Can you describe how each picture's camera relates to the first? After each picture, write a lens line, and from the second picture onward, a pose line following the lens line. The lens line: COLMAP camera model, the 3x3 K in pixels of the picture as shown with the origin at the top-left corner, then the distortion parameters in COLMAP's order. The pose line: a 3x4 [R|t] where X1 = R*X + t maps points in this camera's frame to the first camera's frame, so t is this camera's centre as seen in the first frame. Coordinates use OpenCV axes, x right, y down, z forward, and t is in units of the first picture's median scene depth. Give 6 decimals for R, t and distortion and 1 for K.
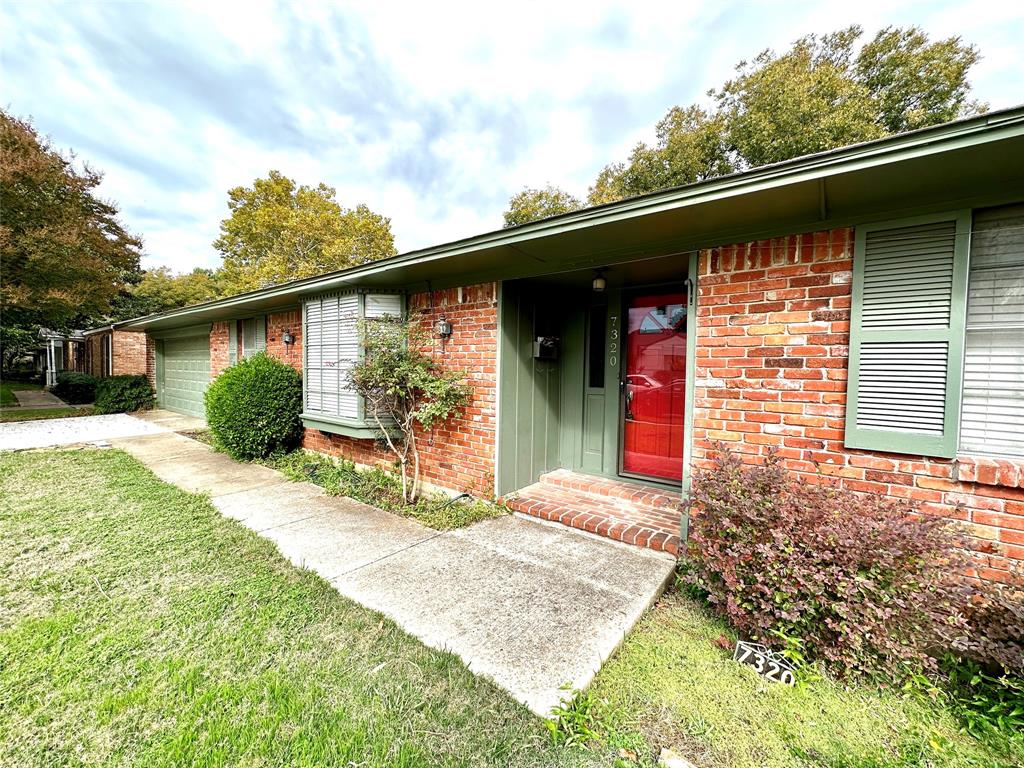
lens RADIAL K [[405.7, 0, 510.8], [0, 405.7, 382.9], [0, 0, 1]] dist [-0.002503, 0.000080]
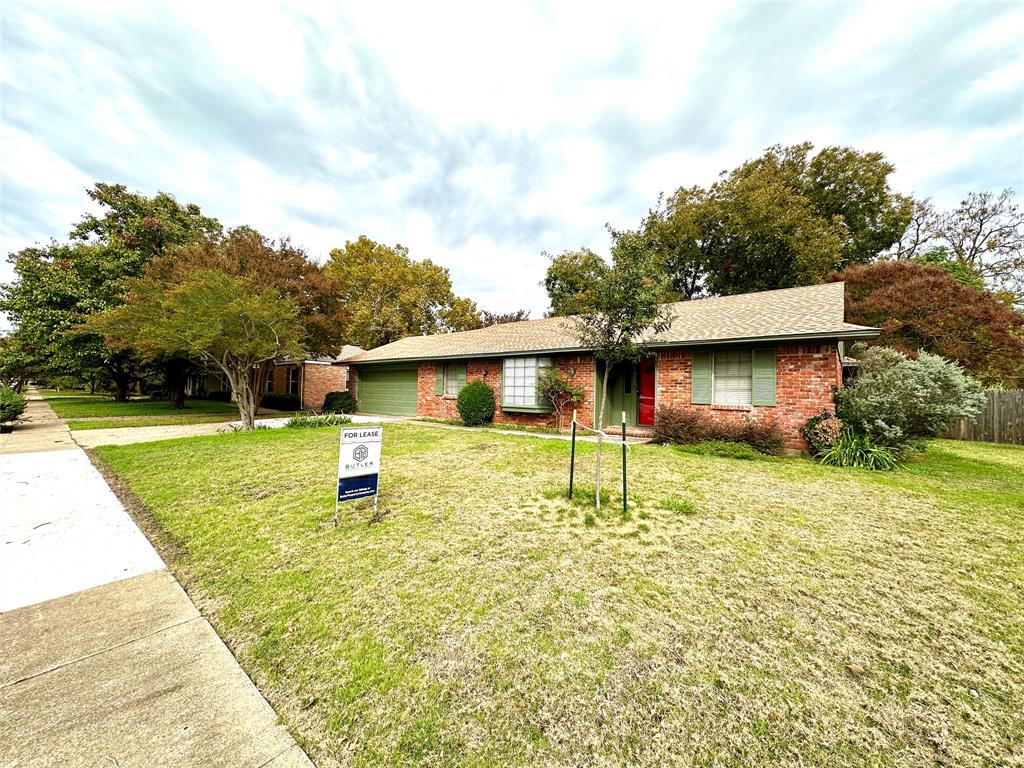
lens RADIAL K [[412.1, 0, 501.2], [0, 412.1, 379.1], [0, 0, 1]] dist [-0.013748, 0.000089]
pose [[0.997904, 0.000856, -0.064708, -0.103200], [-0.005164, 0.997777, -0.066437, 0.023975], [0.064507, 0.066632, 0.995690, -0.404037]]
